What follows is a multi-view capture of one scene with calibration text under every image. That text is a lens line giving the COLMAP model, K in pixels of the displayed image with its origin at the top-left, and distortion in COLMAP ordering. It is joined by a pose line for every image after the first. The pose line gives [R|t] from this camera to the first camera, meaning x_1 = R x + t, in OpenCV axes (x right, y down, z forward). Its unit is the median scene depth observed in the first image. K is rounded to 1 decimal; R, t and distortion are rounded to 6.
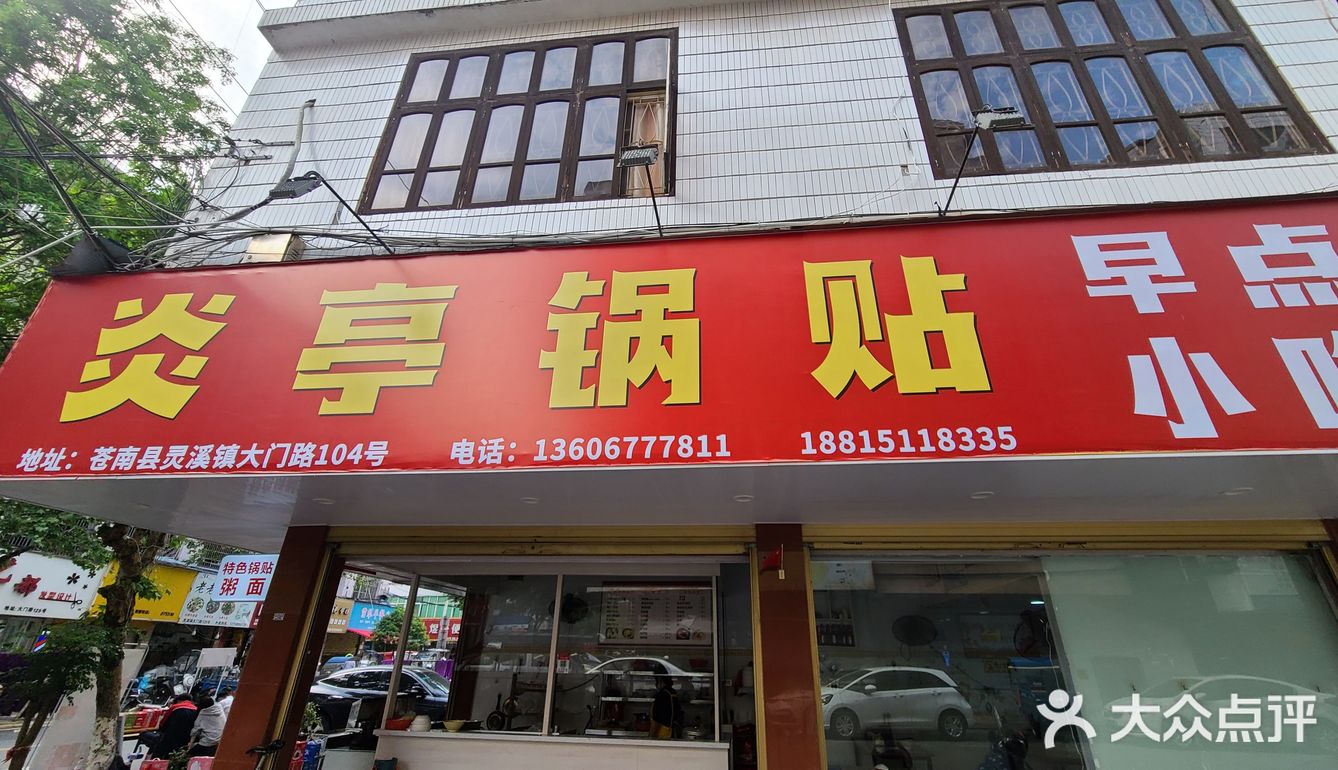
lens RADIAL K [[567.5, 0, 670.8], [0, 567.5, 386.4], [0, 0, 1]] dist [-0.002298, 0.000110]
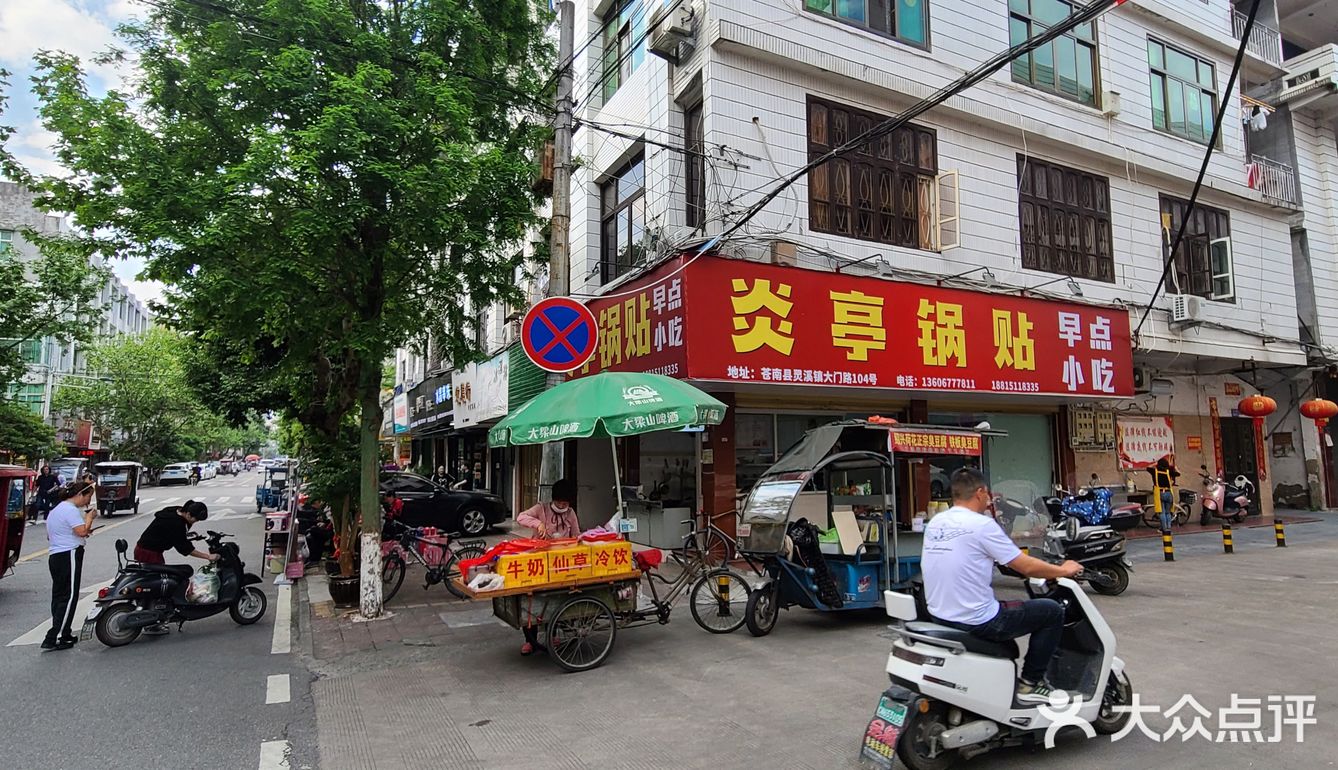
lens RADIAL K [[567.5, 0, 668.3], [0, 567.5, 390.6], [0, 0, 1]] dist [-0.002298, 0.000110]
pose [[0.876370, 0.028283, 0.480807, -2.348798], [-0.201271, 0.928436, 0.312244, -0.400189], [-0.437568, -0.370414, 0.819346, -0.590328]]
